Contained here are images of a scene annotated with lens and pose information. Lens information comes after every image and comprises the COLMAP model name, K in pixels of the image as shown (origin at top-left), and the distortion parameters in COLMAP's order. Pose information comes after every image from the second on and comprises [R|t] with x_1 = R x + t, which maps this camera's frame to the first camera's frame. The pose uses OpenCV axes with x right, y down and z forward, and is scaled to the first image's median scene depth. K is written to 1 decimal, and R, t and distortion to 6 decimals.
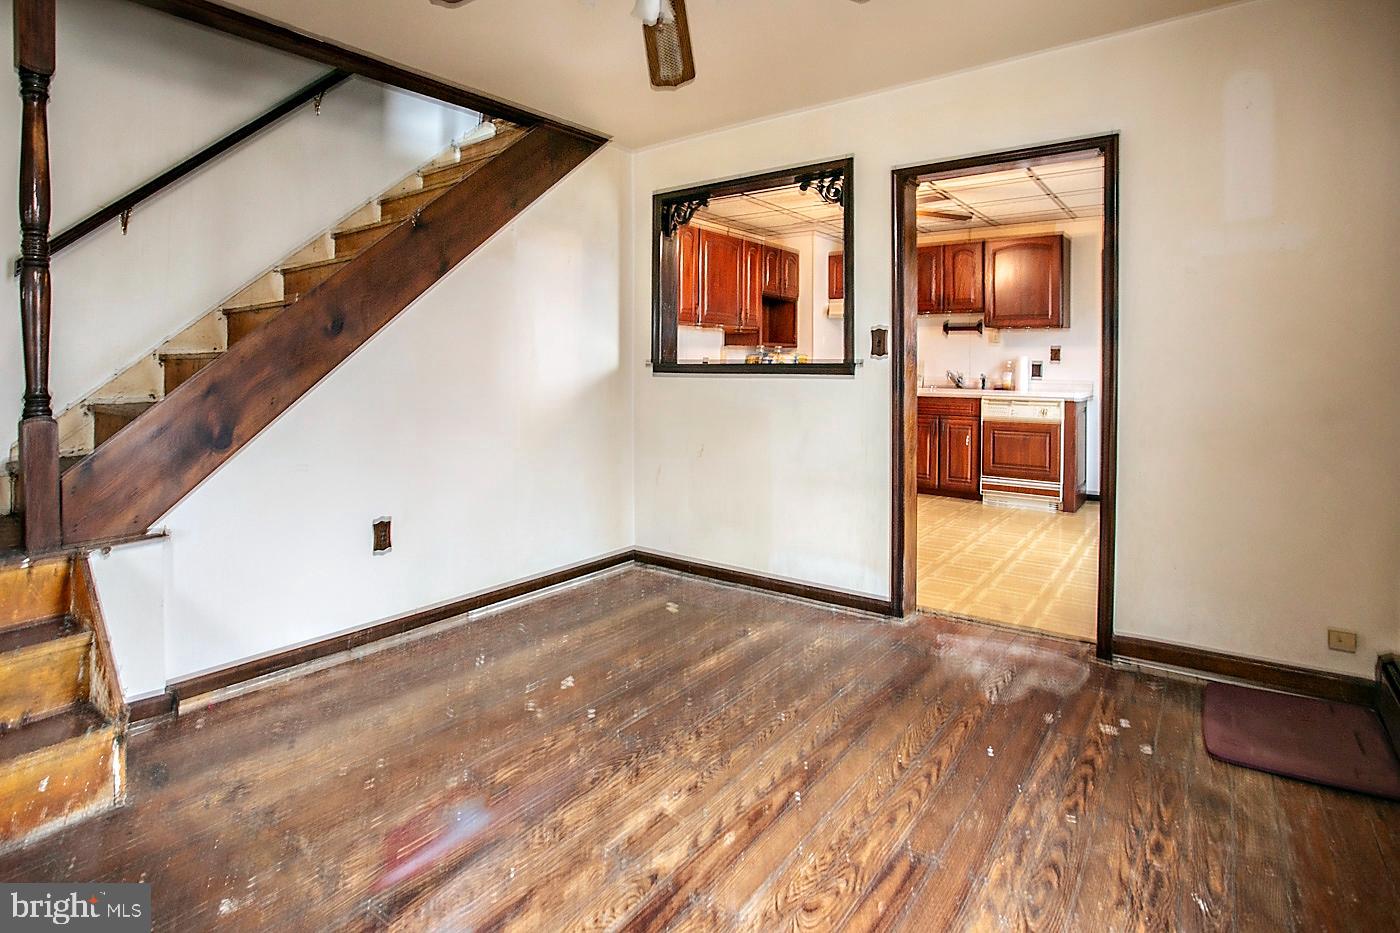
lens RADIAL K [[715.9, 0, 697.8], [0, 715.9, 375.6], [0, 0, 1]] dist [-0.021682, 0.000191]
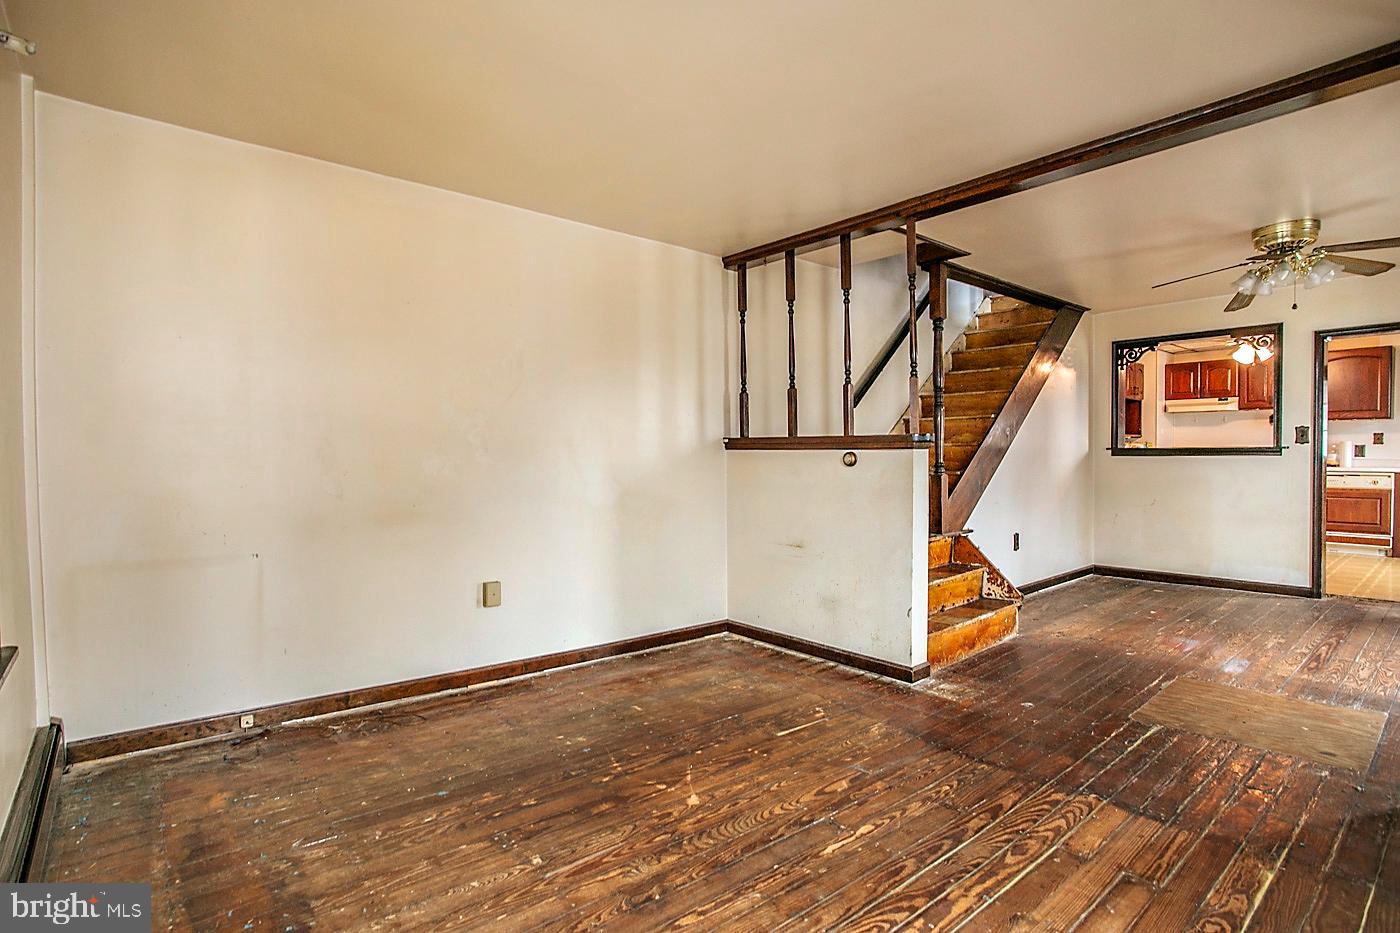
lens RADIAL K [[714.0, 0, 673.8], [0, 714.0, 472.3], [0, 0, 1]] dist [-0.066344, 0.032009]
pose [[0.973268, -0.003570, -0.229644, -0.658518], [0.007327, 0.999853, 0.015509, 0.004057], [0.229555, -0.016777, 0.973151, -0.744998]]
